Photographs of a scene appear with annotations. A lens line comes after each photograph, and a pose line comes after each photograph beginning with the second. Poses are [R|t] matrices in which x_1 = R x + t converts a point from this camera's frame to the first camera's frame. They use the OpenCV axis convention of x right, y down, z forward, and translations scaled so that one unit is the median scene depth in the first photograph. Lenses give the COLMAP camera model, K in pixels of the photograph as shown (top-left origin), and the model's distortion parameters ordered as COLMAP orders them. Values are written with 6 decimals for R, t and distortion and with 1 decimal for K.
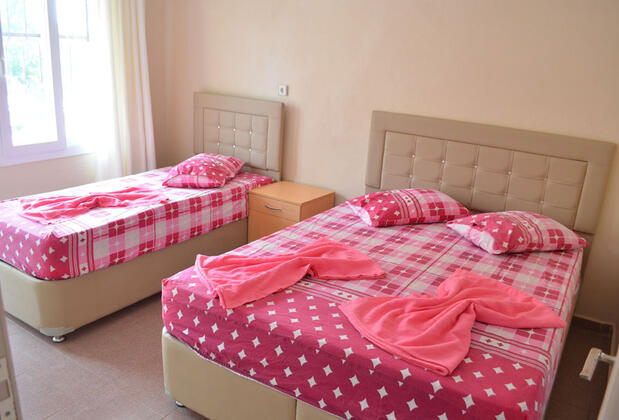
lens RADIAL K [[489.1, 0, 309.5], [0, 489.1, 210.0], [0, 0, 1]] dist [-0.074433, 0.009972]
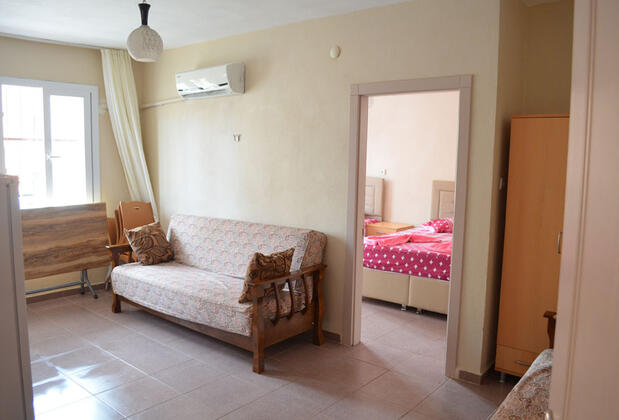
lens RADIAL K [[489.1, 0, 309.5], [0, 489.1, 210.0], [0, 0, 1]] dist [-0.074433, 0.009972]
pose [[0.992506, -0.022241, -0.120155, -0.147238], [-0.000277, 0.982884, -0.184226, 0.312404], [0.122196, 0.182879, 0.975512, -1.076267]]
